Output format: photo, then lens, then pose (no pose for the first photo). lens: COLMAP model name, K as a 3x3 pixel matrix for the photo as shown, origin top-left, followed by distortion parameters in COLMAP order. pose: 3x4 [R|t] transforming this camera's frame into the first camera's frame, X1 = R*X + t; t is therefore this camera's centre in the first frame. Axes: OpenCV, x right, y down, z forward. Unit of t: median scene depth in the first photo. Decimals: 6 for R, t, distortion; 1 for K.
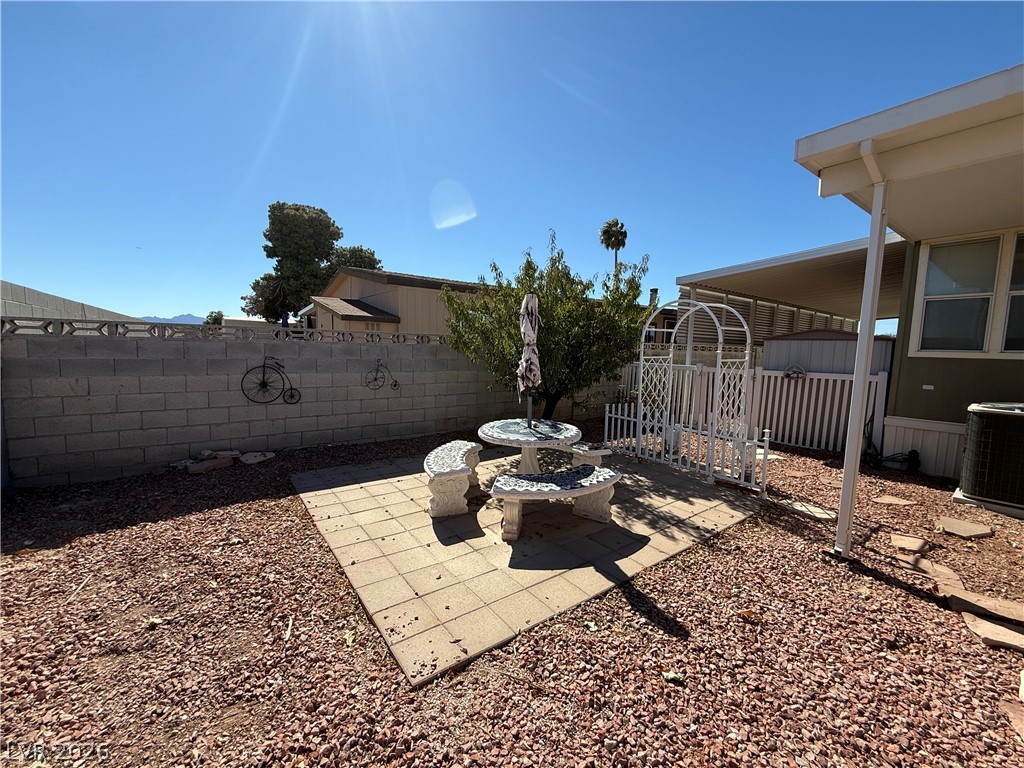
lens RADIAL K [[408.3, 0, 509.8], [0, 408.3, 385.1], [0, 0, 1]] dist [-0.001060, 0.000375]
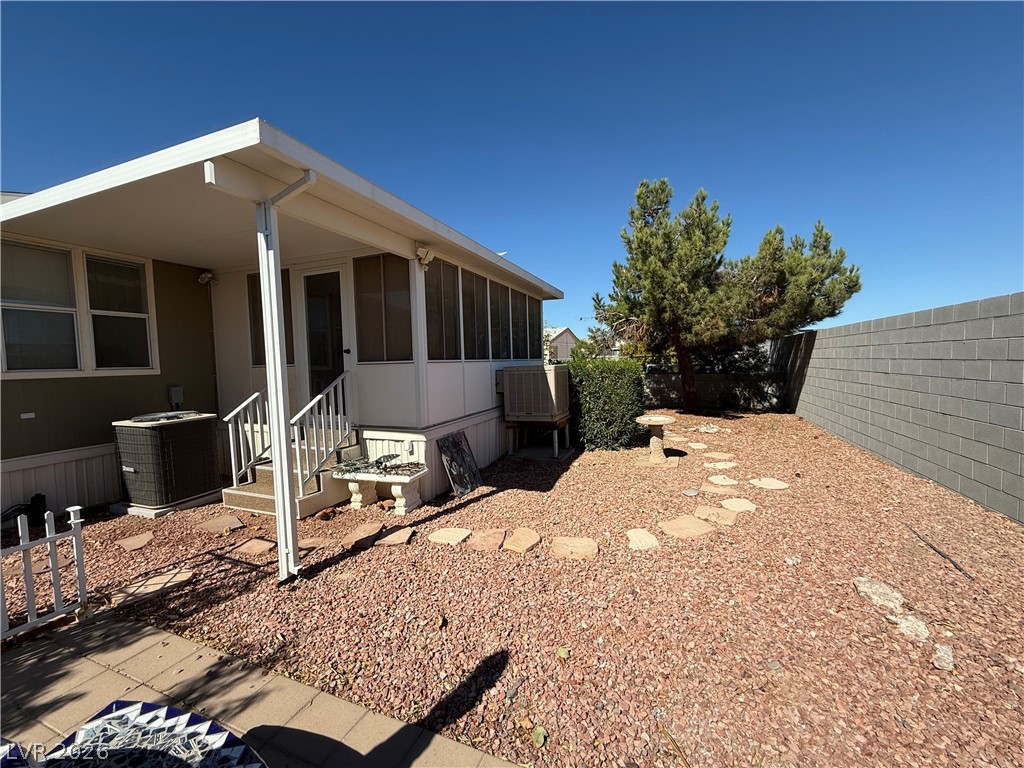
lens RADIAL K [[408.3, 0, 509.8], [0, 408.3, 385.1], [0, 0, 1]] dist [-0.001060, 0.000375]
pose [[-0.519720, -0.061852, 0.852095, -0.211367], [0.093986, 0.987183, 0.128983, -0.087802], [-0.849151, 0.147120, -0.507246, 0.740798]]
